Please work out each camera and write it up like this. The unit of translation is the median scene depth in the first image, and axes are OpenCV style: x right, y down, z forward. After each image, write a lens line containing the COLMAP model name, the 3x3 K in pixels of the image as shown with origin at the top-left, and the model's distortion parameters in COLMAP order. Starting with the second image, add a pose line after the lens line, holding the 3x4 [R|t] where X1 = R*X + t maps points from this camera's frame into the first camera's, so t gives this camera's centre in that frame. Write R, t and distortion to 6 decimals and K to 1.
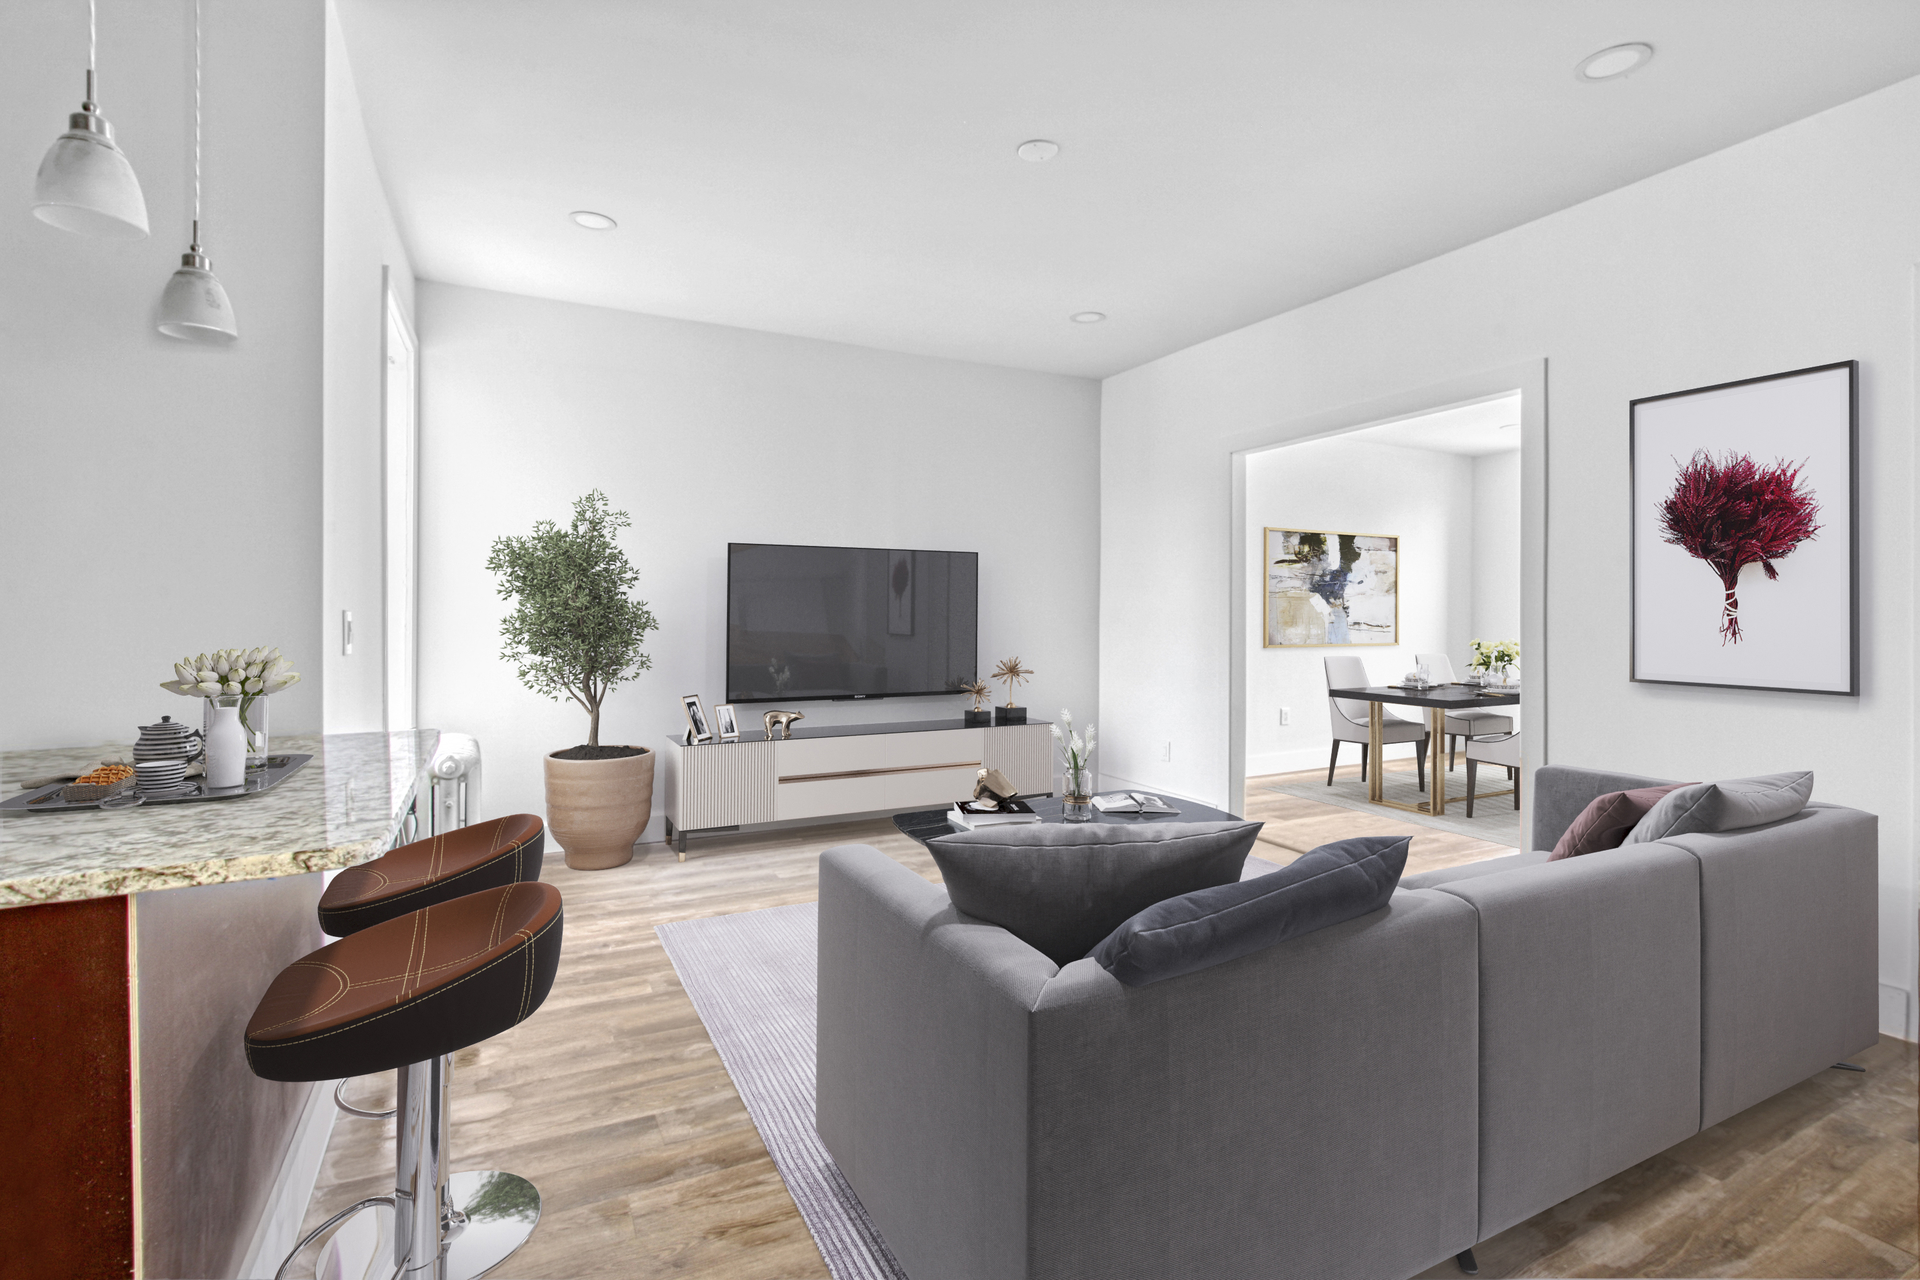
lens RADIAL K [[902.8, 0, 946.1], [0, 902.8, 625.4], [0, 0, 1]] dist [-0.016237, 0.002970]
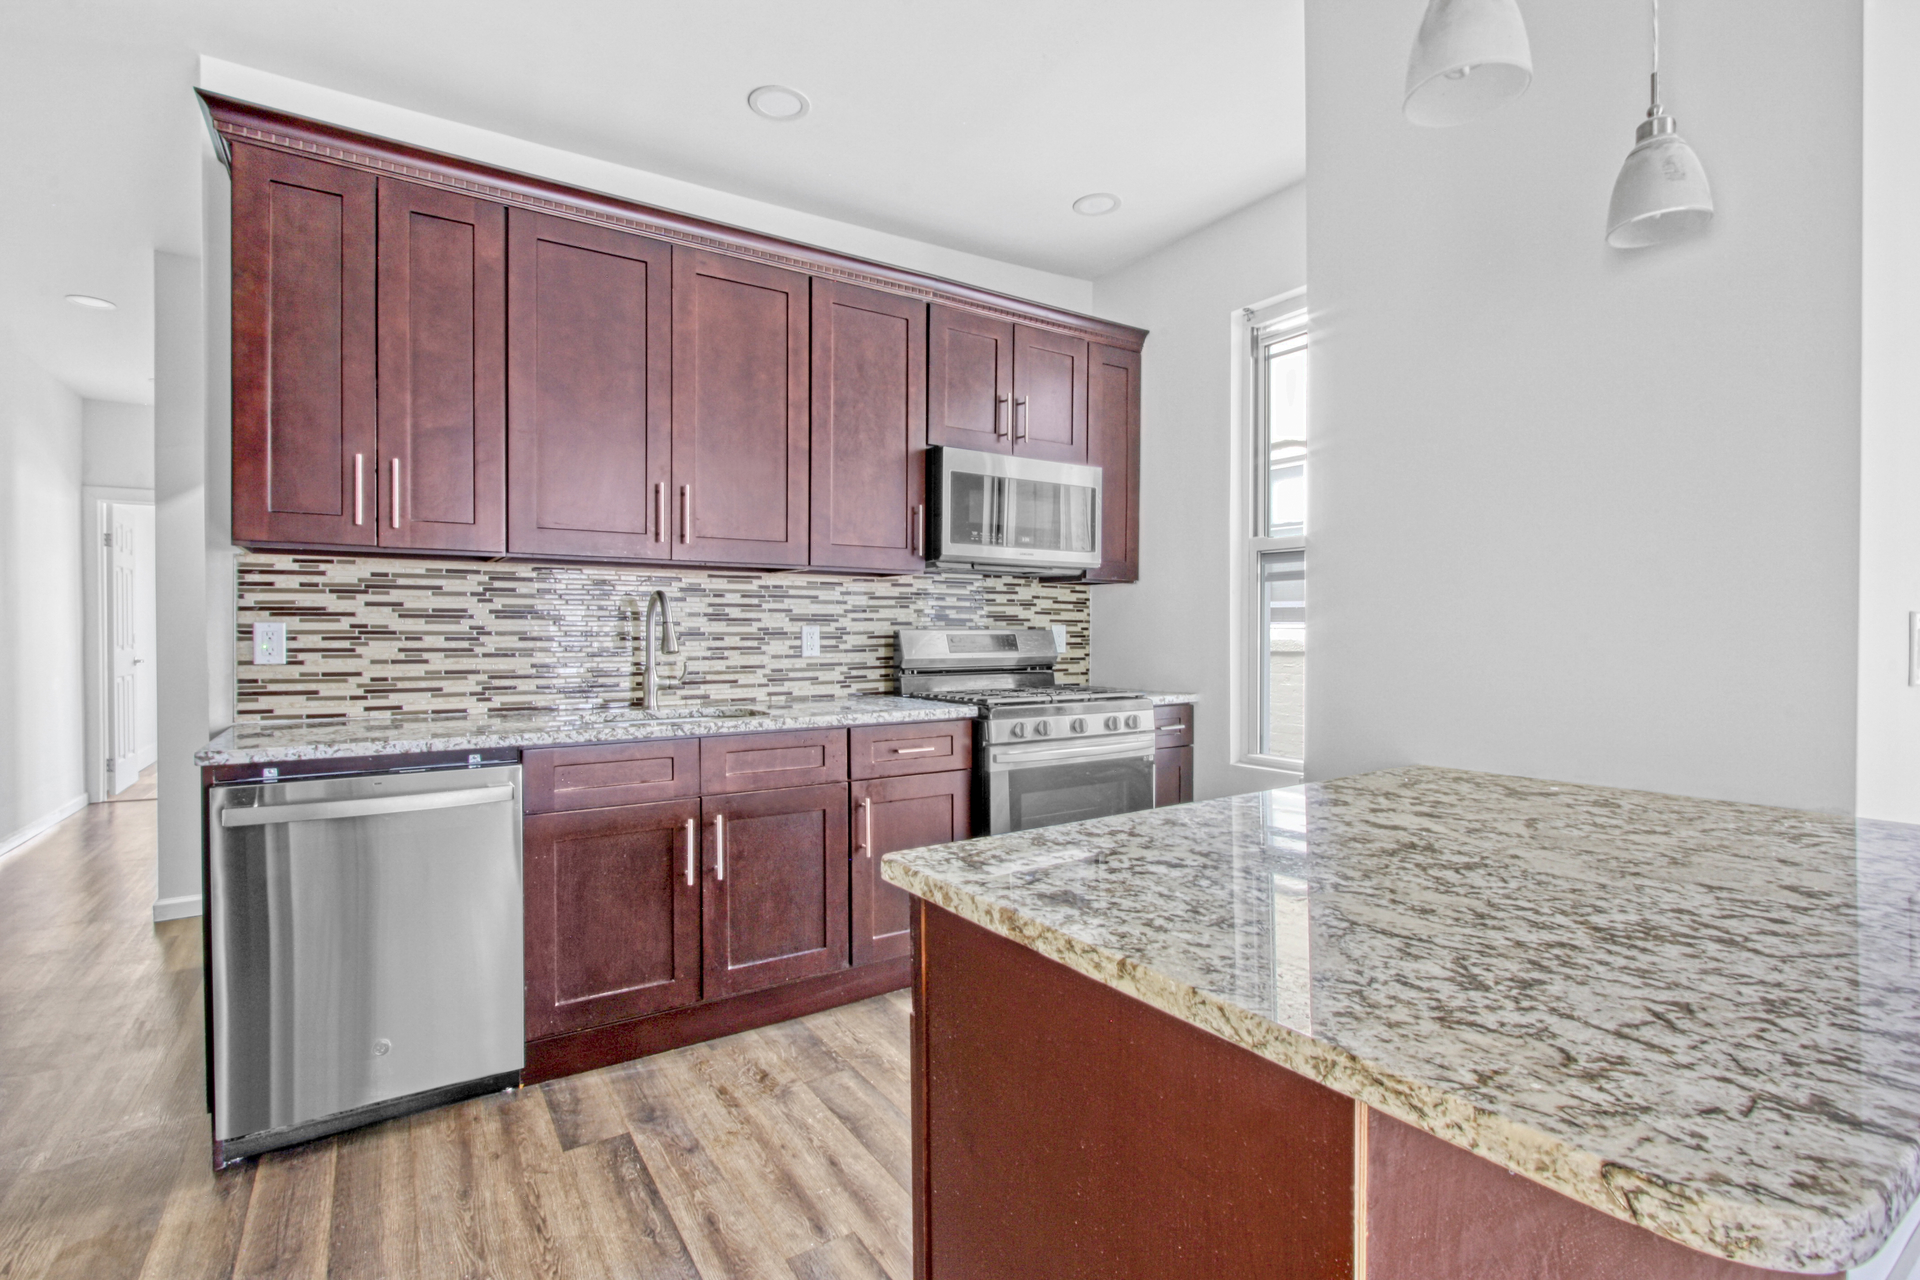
lens RADIAL K [[902.8, 0, 956.5], [0, 902.8, 633.8], [0, 0, 1]] dist [-0.016237, 0.002970]
pose [[0.104620, -0.003030, -0.994508, -0.188999], [-0.007835, 0.999962, -0.003871, 0.001529], [0.994481, 0.008197, 0.104592, 0.365997]]
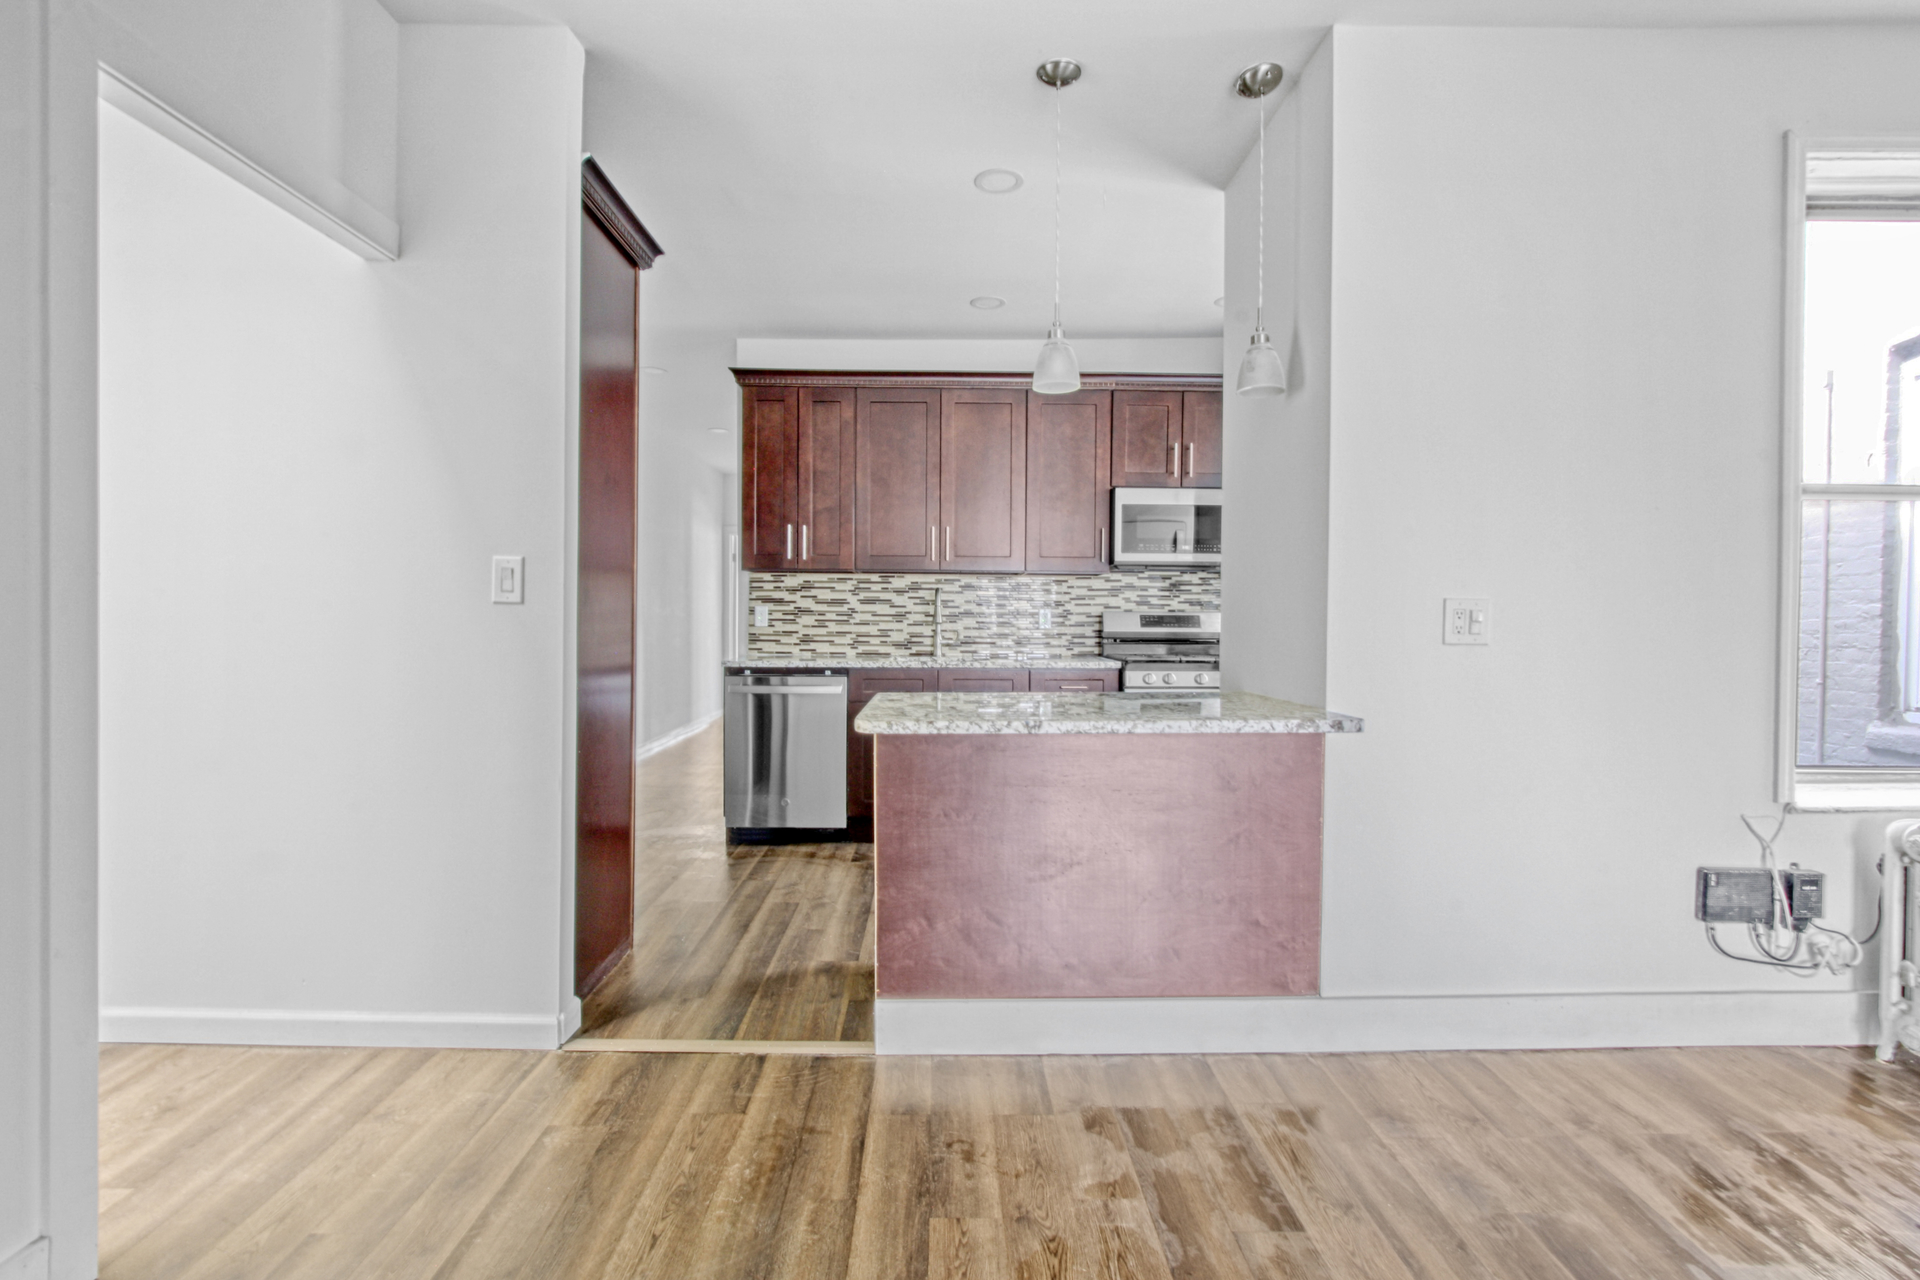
lens RADIAL K [[902.8, 0, 956.3], [0, 902.8, 636.8], [0, 0, 1]] dist [-0.016237, 0.002970]
pose [[-0.433103, 0.013208, -0.901248, 0.587102], [-0.017375, 0.999585, 0.022998, 0.007482], [0.901177, 0.025619, -0.432693, 1.194892]]
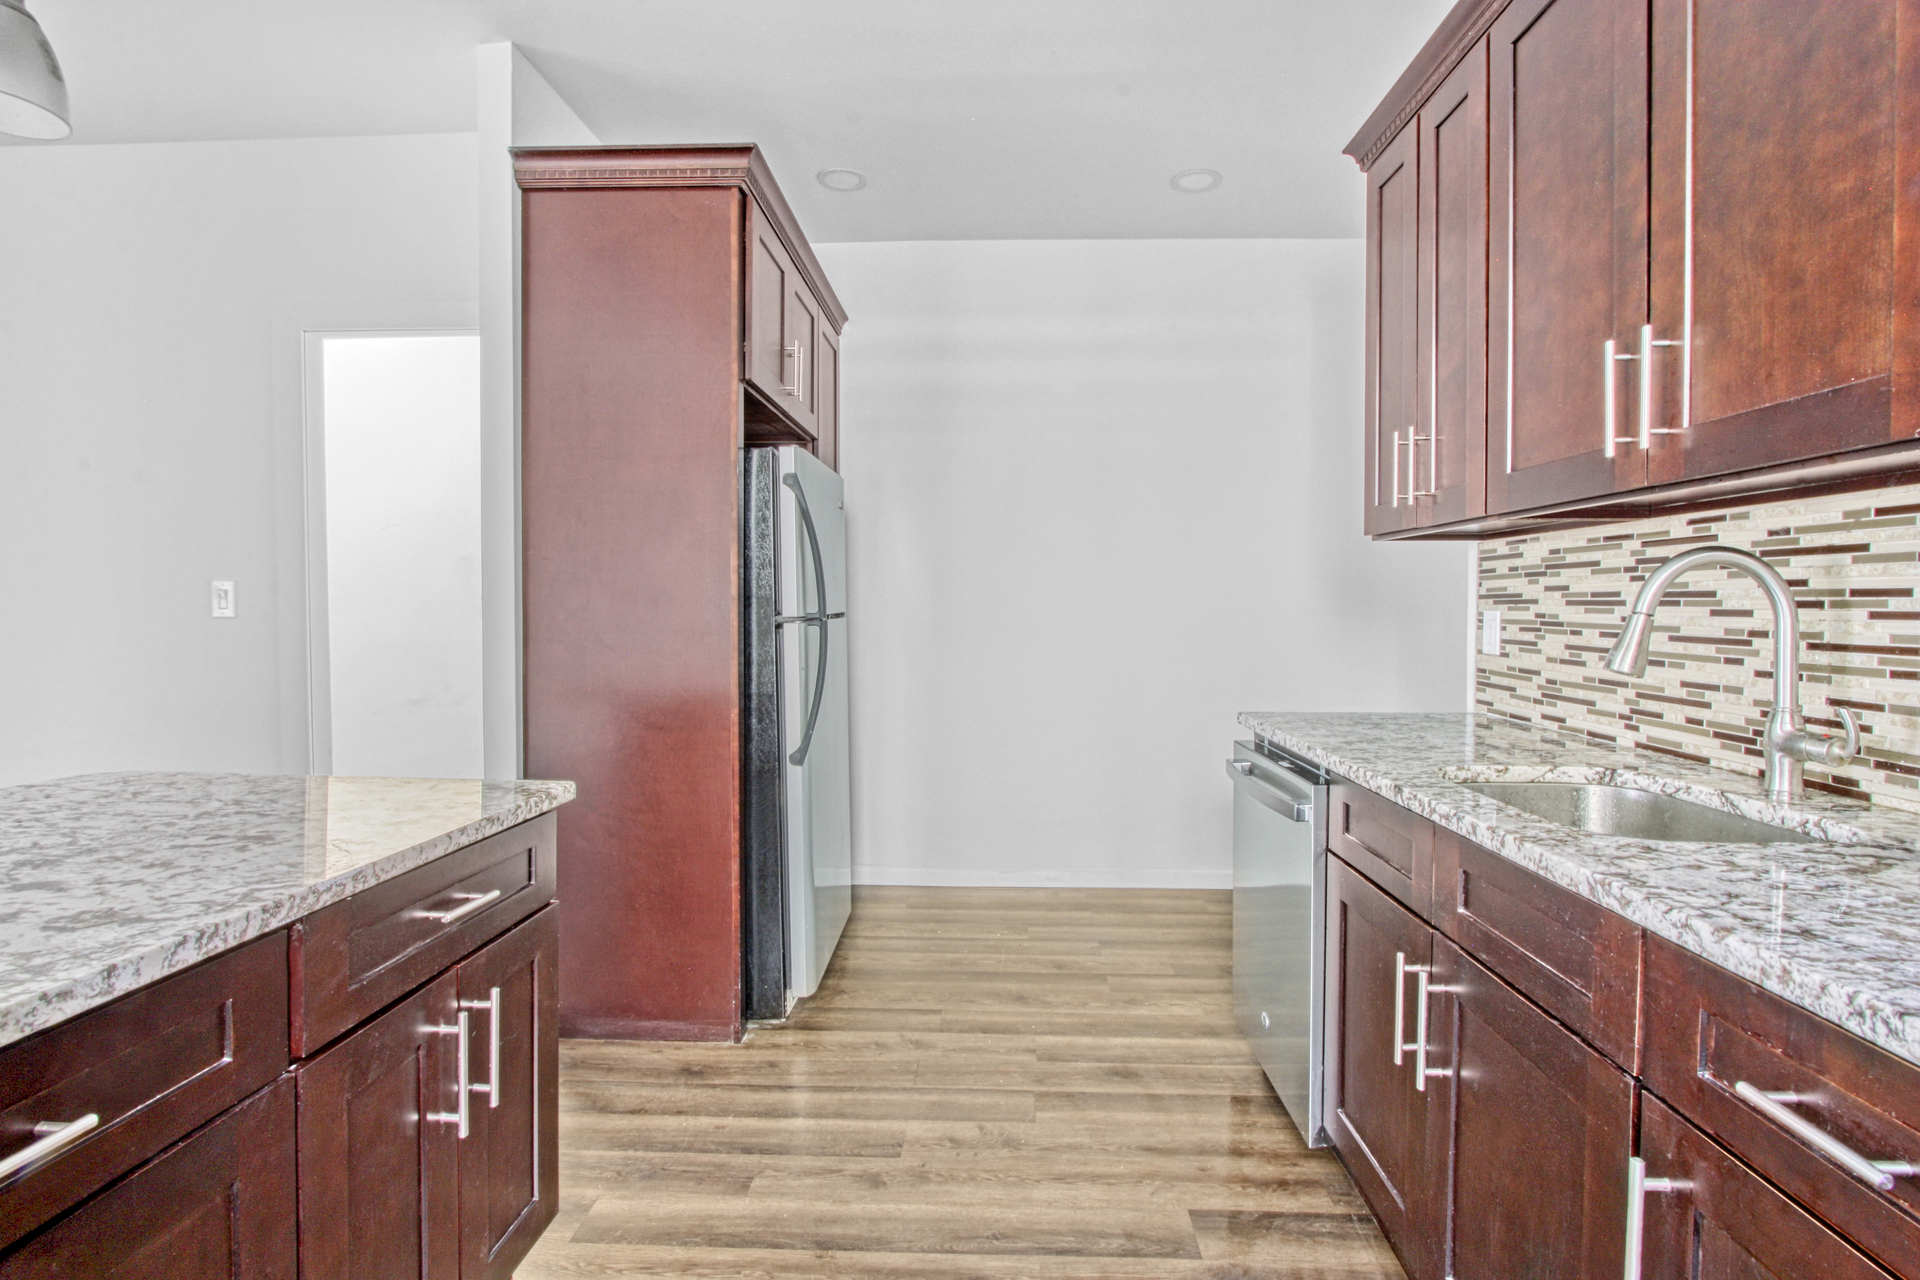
lens RADIAL K [[902.8, 0, 960.4], [0, 902.8, 627.4], [0, 0, 1]] dist [-0.016237, 0.002970]
pose [[-0.872412, -0.021247, 0.488309, -1.524681], [-0.003853, 0.999323, 0.036600, -0.031144], [-0.488756, 0.030049, -0.871903, 0.937587]]
